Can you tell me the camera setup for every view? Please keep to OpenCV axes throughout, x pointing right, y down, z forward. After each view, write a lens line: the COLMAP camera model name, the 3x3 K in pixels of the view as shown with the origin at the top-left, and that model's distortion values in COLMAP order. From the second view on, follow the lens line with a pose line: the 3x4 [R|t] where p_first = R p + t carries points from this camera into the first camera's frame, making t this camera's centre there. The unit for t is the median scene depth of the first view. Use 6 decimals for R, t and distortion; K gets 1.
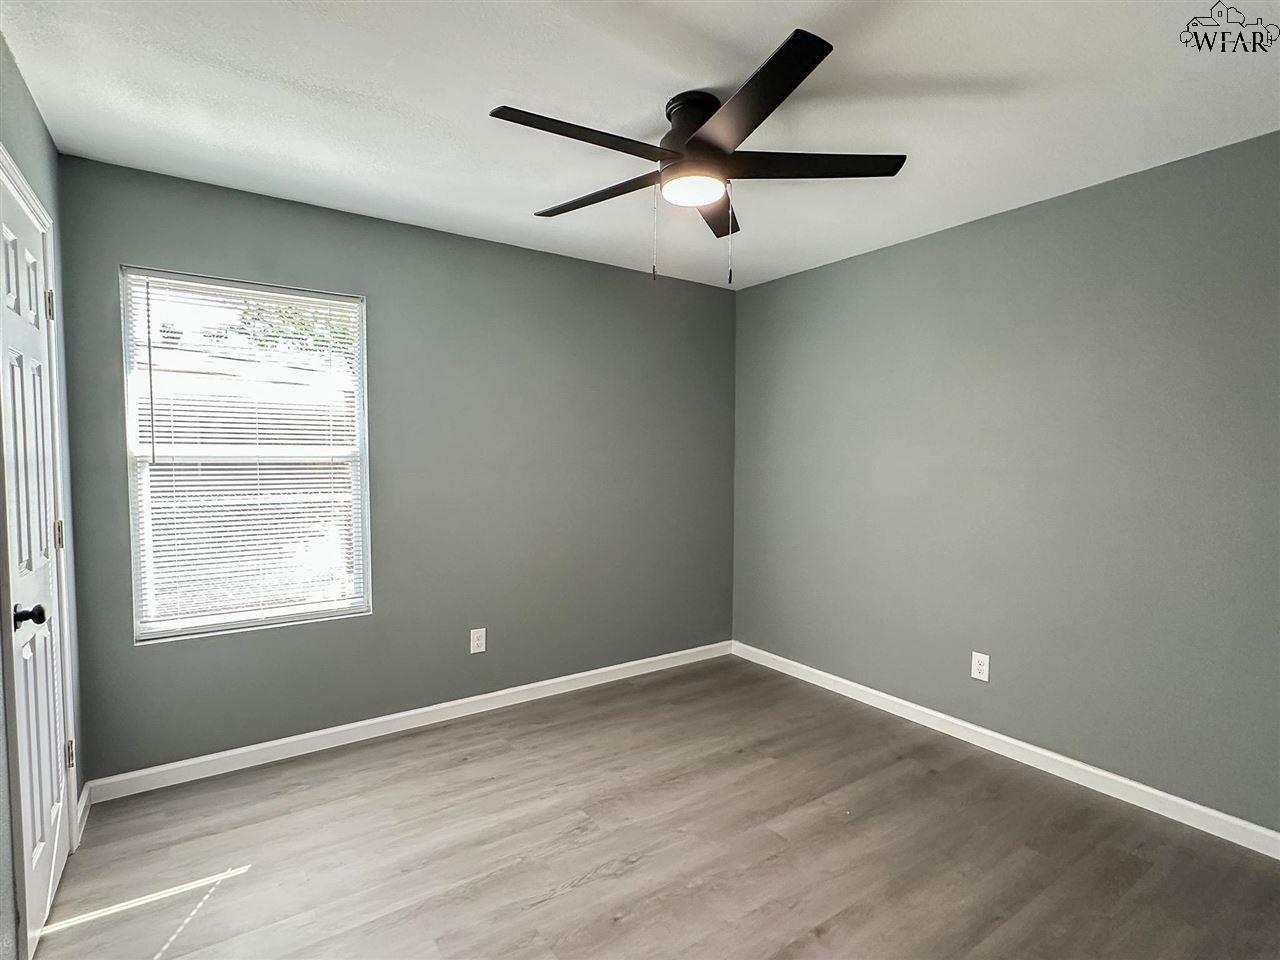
lens RADIAL K [[633.7, 0, 636.1], [0, 633.7, 482.8], [0, 0, 1]] dist [-0.002436, -0.000333]
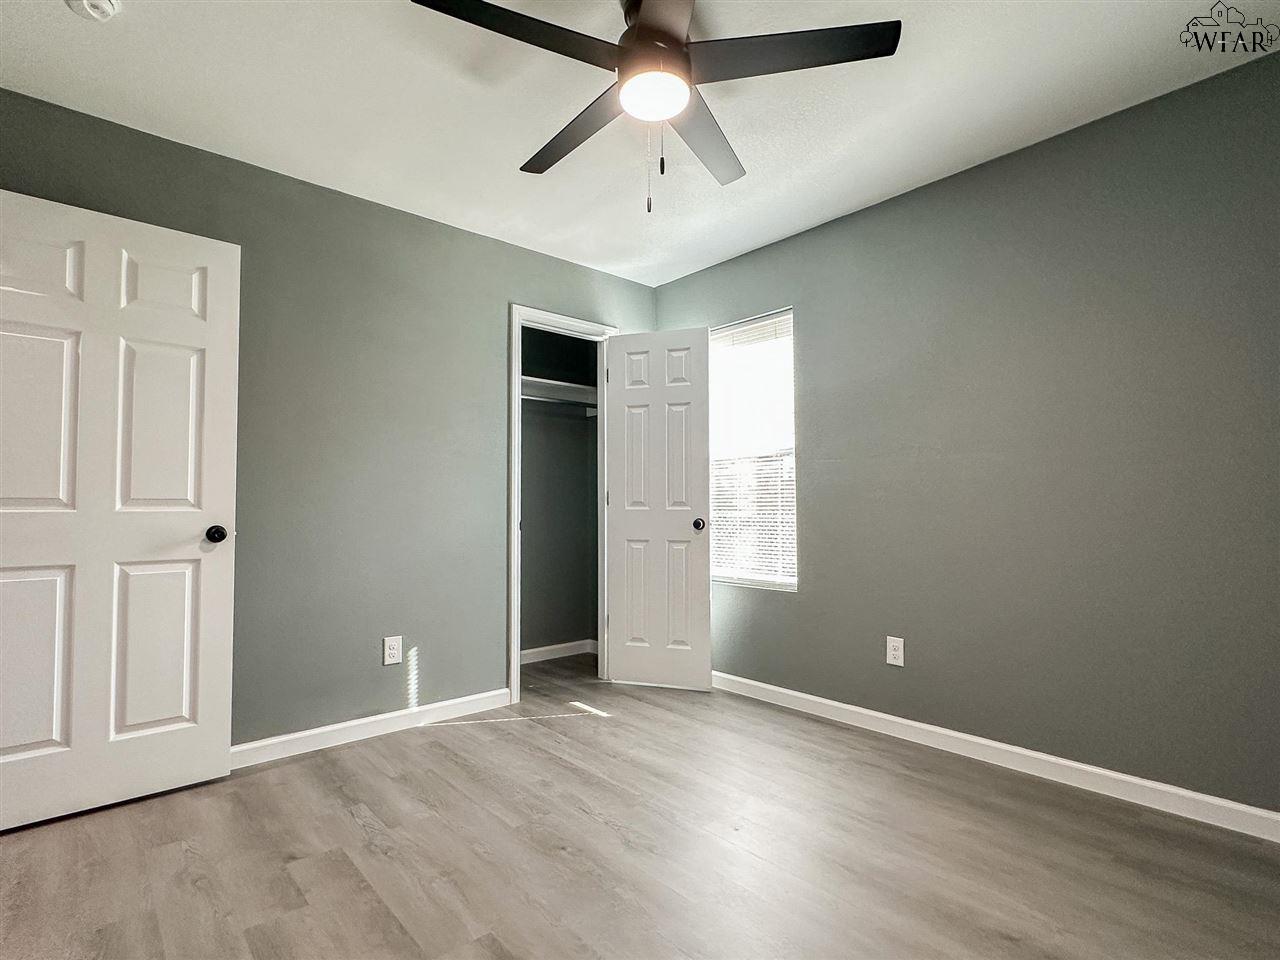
lens RADIAL K [[633.7, 0, 636.1], [0, 633.7, 482.8], [0, 0, 1]] dist [-0.002436, -0.000333]
pose [[0.116357, -0.047532, -0.992069, 0.769066], [-0.043137, 0.997670, -0.052860, 0.109536], [0.992270, 0.048946, 0.114035, 0.725255]]
